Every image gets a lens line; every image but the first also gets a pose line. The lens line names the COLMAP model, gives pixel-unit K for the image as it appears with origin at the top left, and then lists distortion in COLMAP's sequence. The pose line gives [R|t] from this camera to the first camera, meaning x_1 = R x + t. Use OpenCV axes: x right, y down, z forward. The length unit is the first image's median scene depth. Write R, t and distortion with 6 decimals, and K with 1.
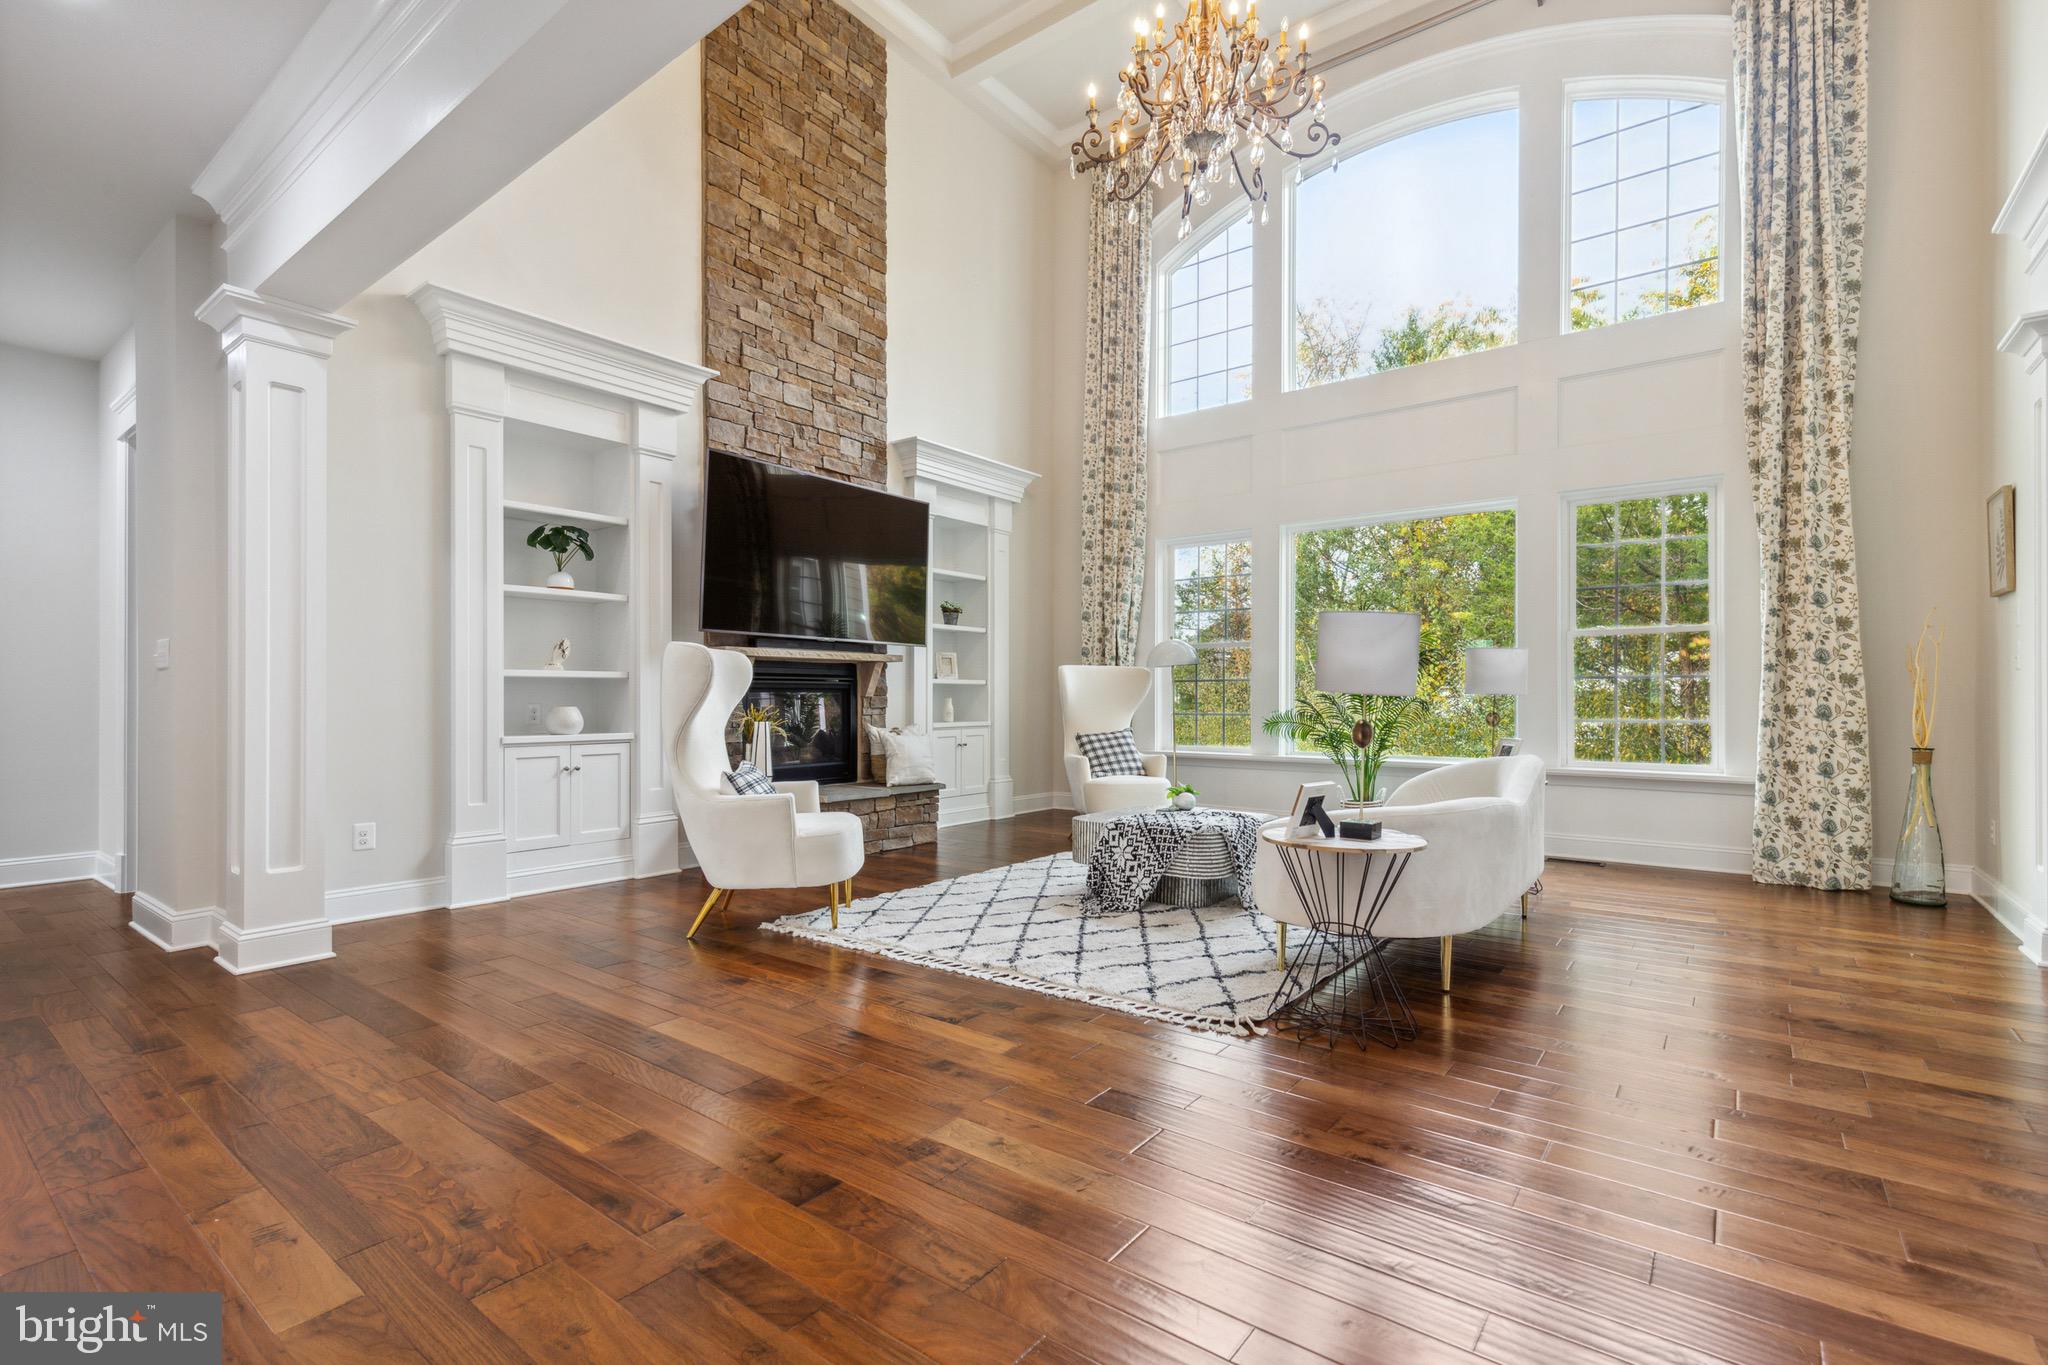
lens RADIAL K [[930.5, 0, 1036.8], [0, 930.5, 700.6], [0, 0, 1]] dist [0.003958, 0.000095]
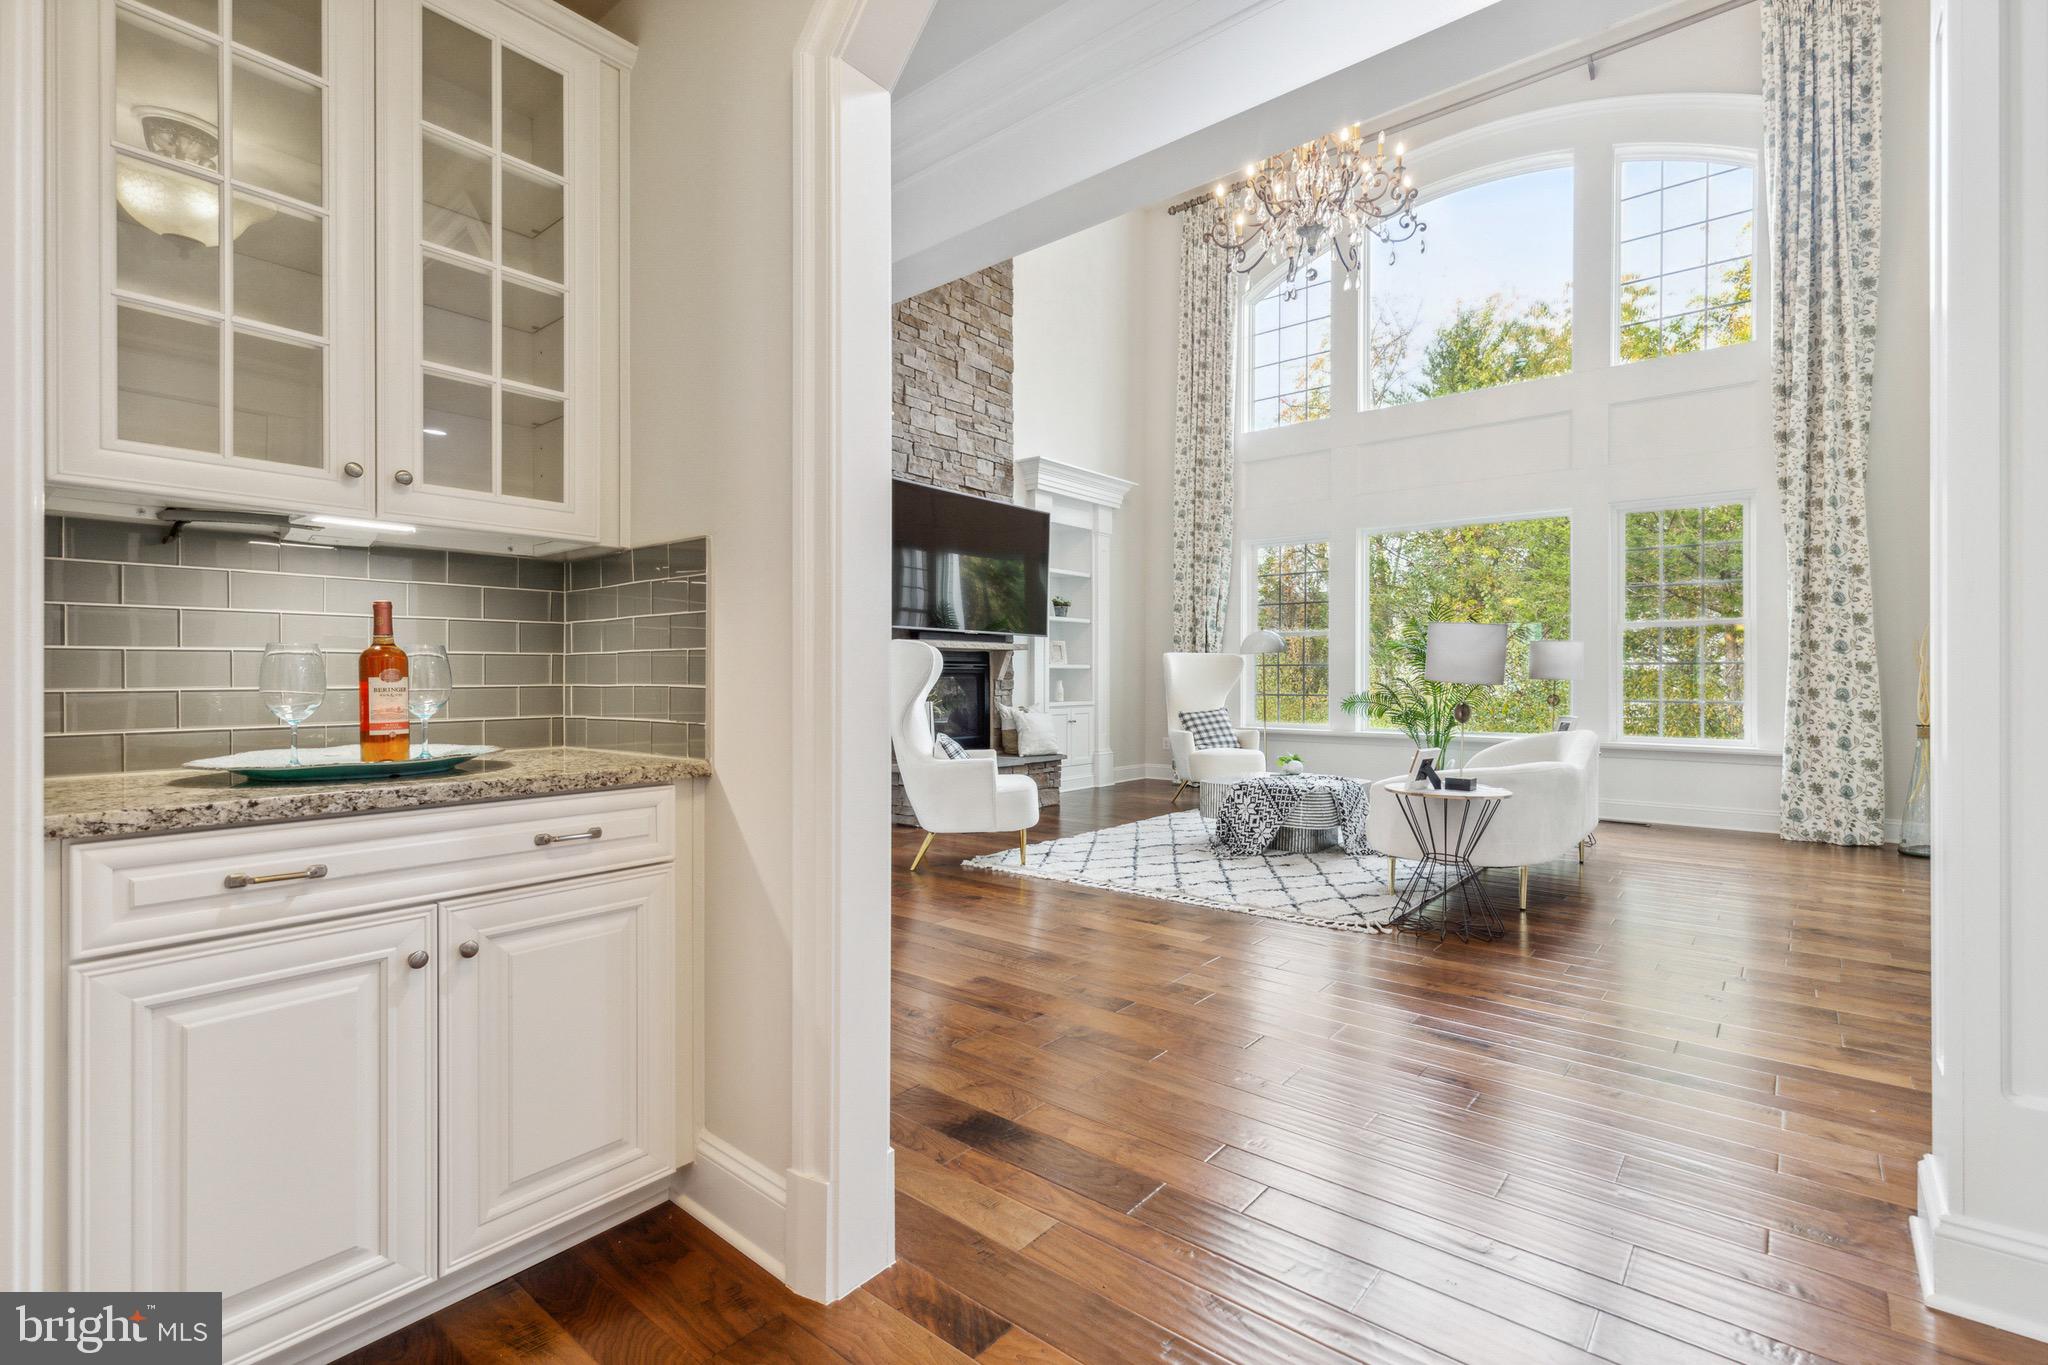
lens RADIAL K [[924.8, 0, 1025.1], [0, 924.8, 678.9], [0, 0, 1]] dist [0.005954, -0.000996]
pose [[0.998814, -0.000469, -0.048688, -0.103668], [0.000485, 1.000000, 0.000316, -0.006615], [0.048688, -0.000339, 0.998814, -0.177050]]
